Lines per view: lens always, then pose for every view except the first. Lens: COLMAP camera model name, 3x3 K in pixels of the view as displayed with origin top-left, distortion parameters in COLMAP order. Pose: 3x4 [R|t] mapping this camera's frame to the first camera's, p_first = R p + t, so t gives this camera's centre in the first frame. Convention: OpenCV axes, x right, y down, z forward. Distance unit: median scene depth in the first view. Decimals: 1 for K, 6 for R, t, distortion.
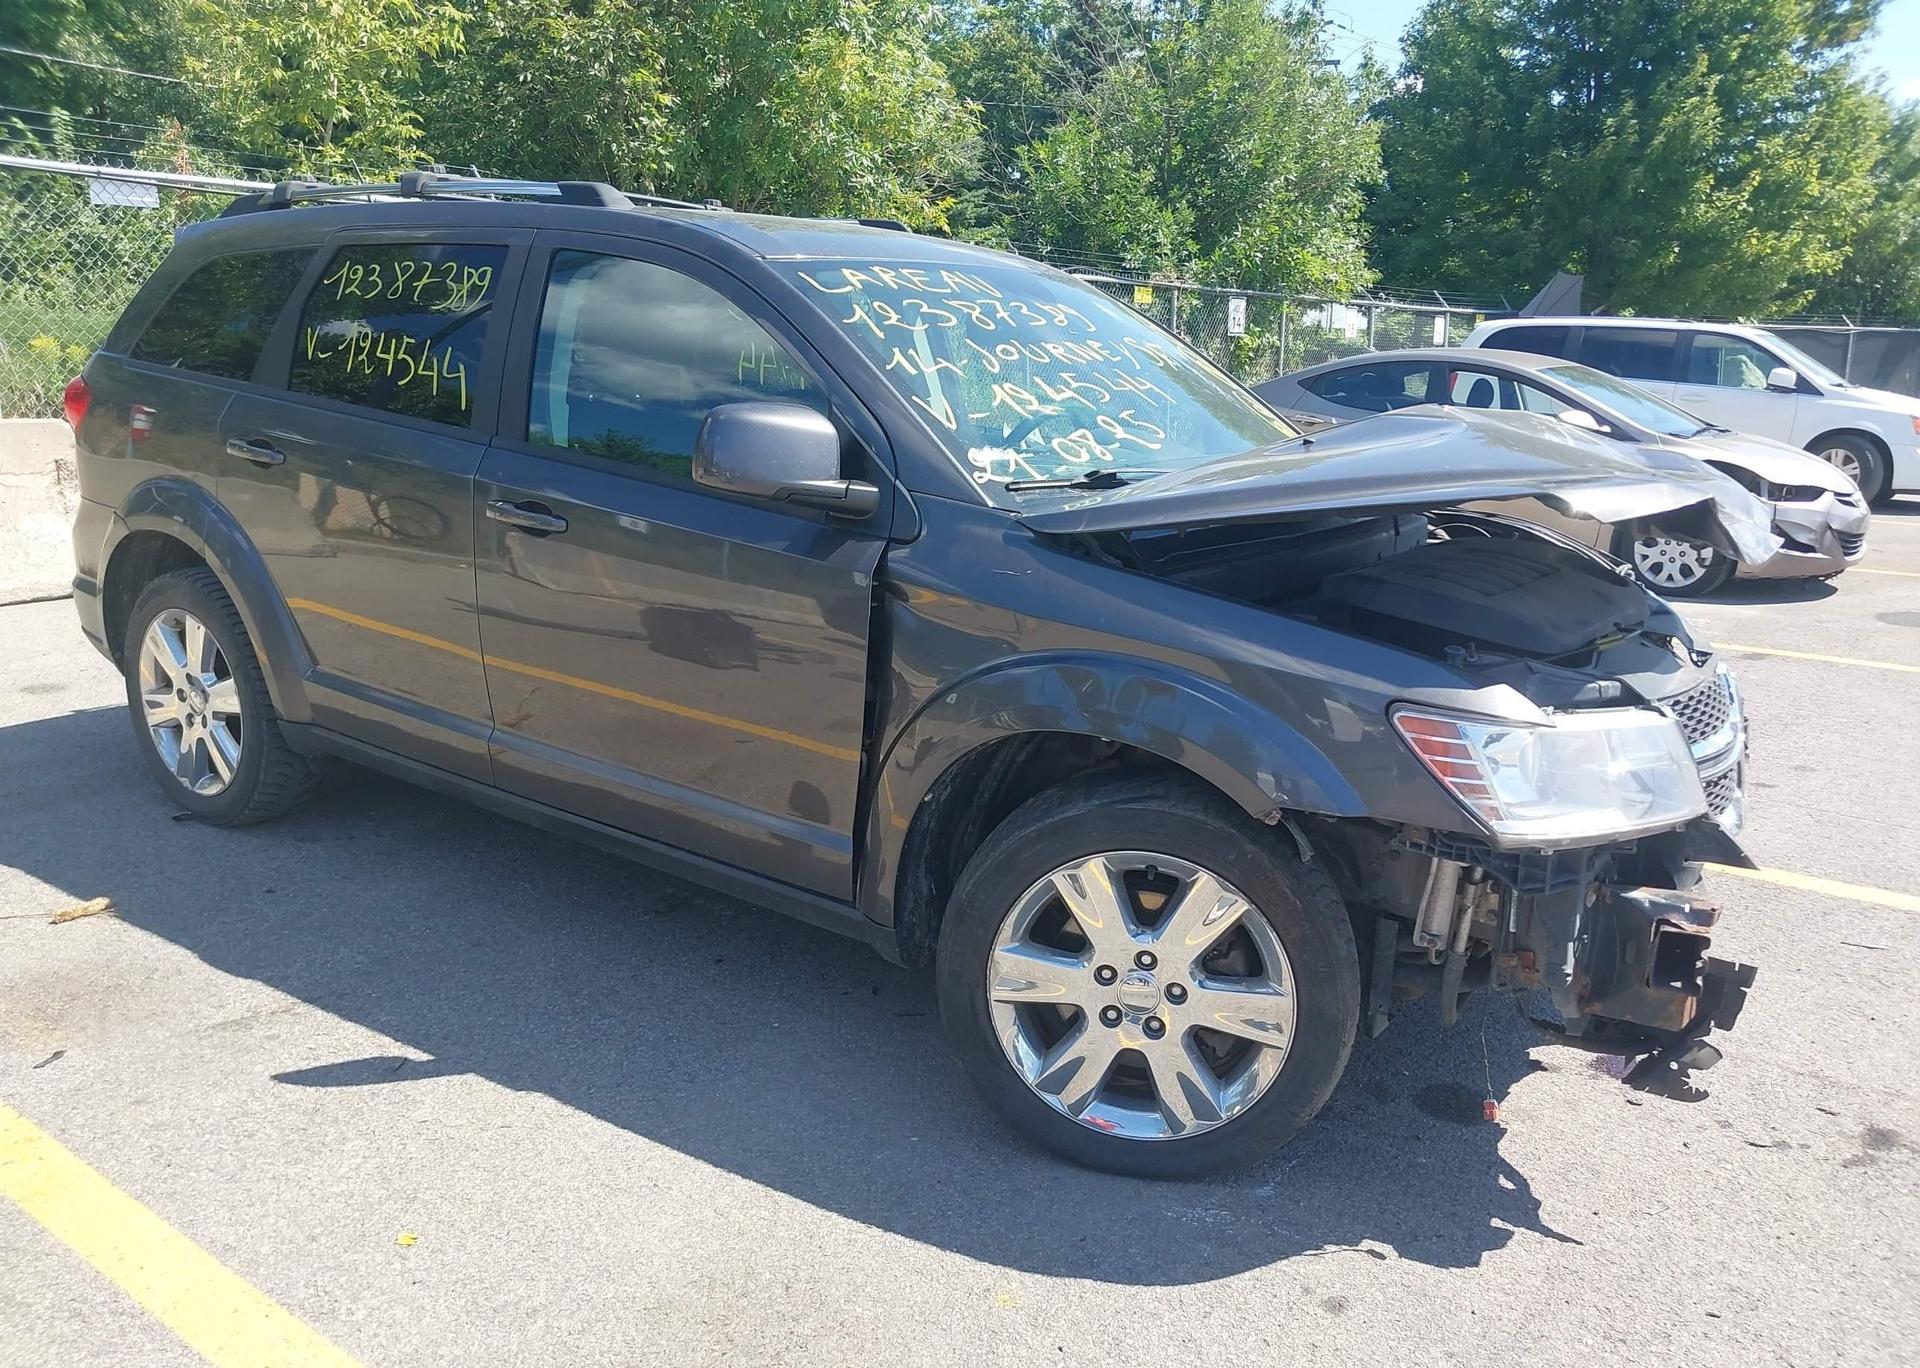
lens RADIAL K [[1510.9, 0, 962.3], [0, 1510.9, 680.9], [0, 0, 1]] dist [0.012688, -0.011946]
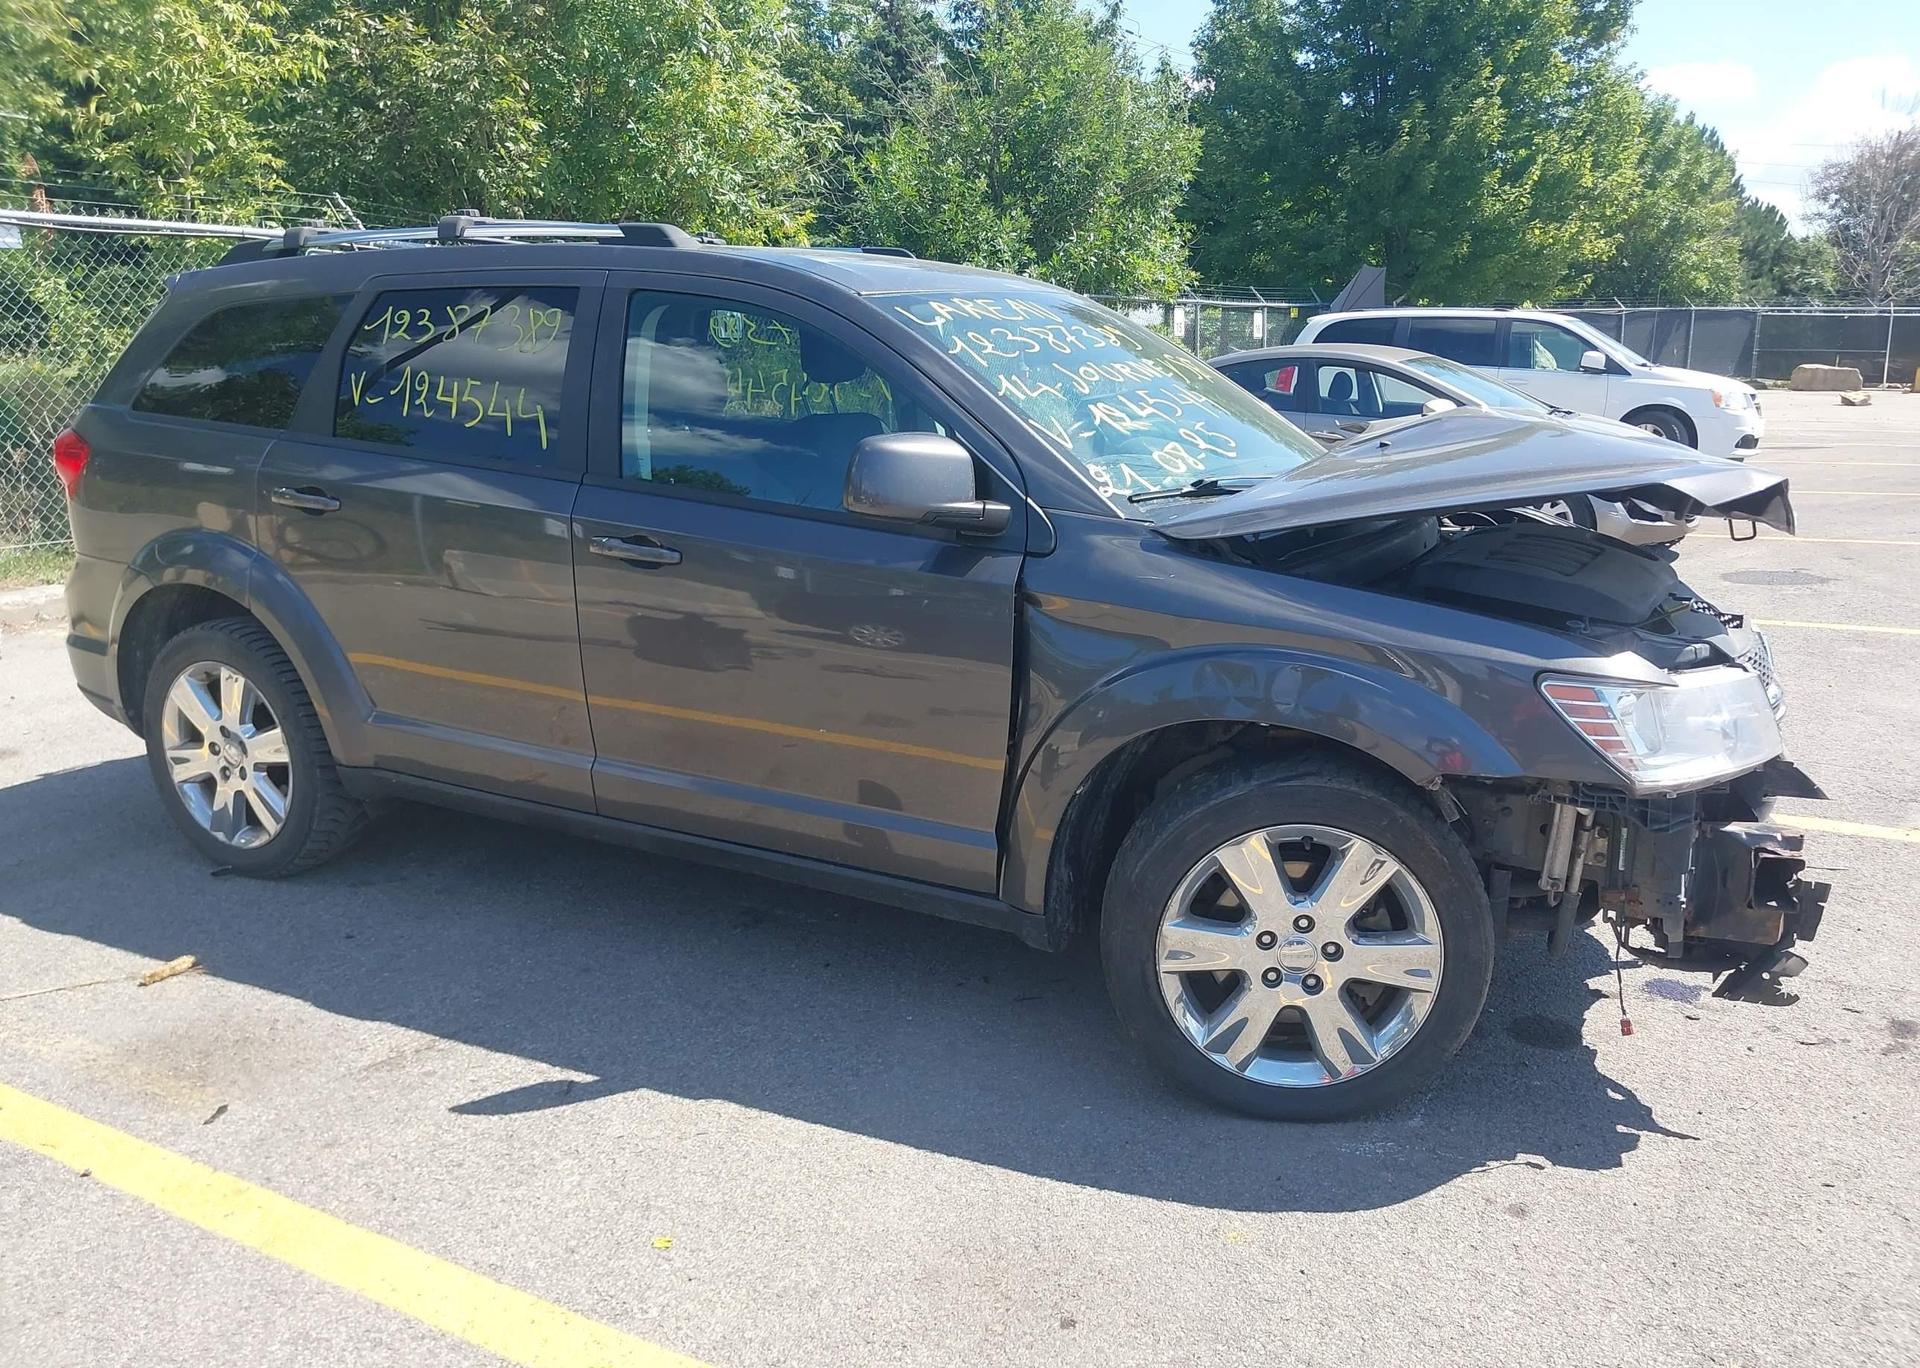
lens RADIAL K [[1516.8, 0, 960.0], [0, 1516.8, 684.0], [0, 0, 1]] dist [0.004592, -0.002708]
pose [[0.991149, -0.062610, 0.117066, -0.204590], [0.062892, 0.998020, 0.001286, -0.004900], [-0.116914, 0.006087, 0.993123, -0.057059]]
